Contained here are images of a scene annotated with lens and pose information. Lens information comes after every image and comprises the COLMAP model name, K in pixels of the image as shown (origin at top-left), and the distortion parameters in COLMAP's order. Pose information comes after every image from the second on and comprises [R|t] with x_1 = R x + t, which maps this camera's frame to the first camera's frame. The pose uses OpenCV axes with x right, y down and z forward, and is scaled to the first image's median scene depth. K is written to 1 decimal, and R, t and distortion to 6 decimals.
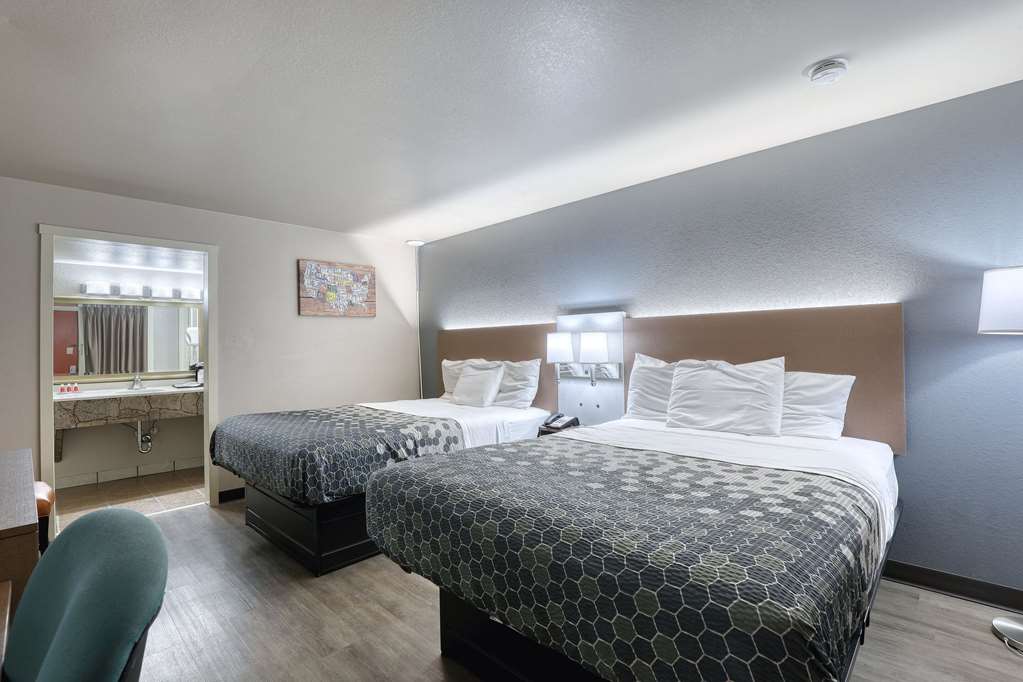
lens RADIAL K [[473.4, 0, 508.4], [0, 473.4, 342.0], [0, 0, 1]] dist [-0.029776, 0.005928]
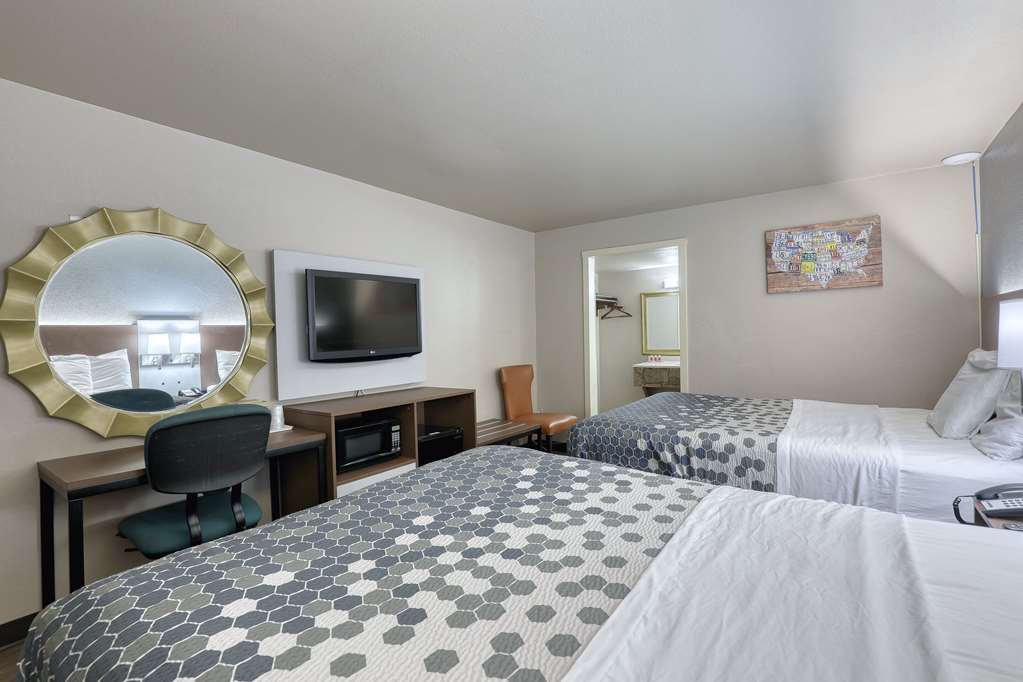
lens RADIAL K [[462.7, 0, 517.8], [0, 462.7, 346.1], [0, 0, 1]] dist [-0.026664, -0.000457]
pose [[0.151457, 0.036391, -0.987794, 0.583788], [0.030683, 0.998667, 0.041496, -0.011805], [0.987987, -0.036594, 0.150139, 0.632286]]
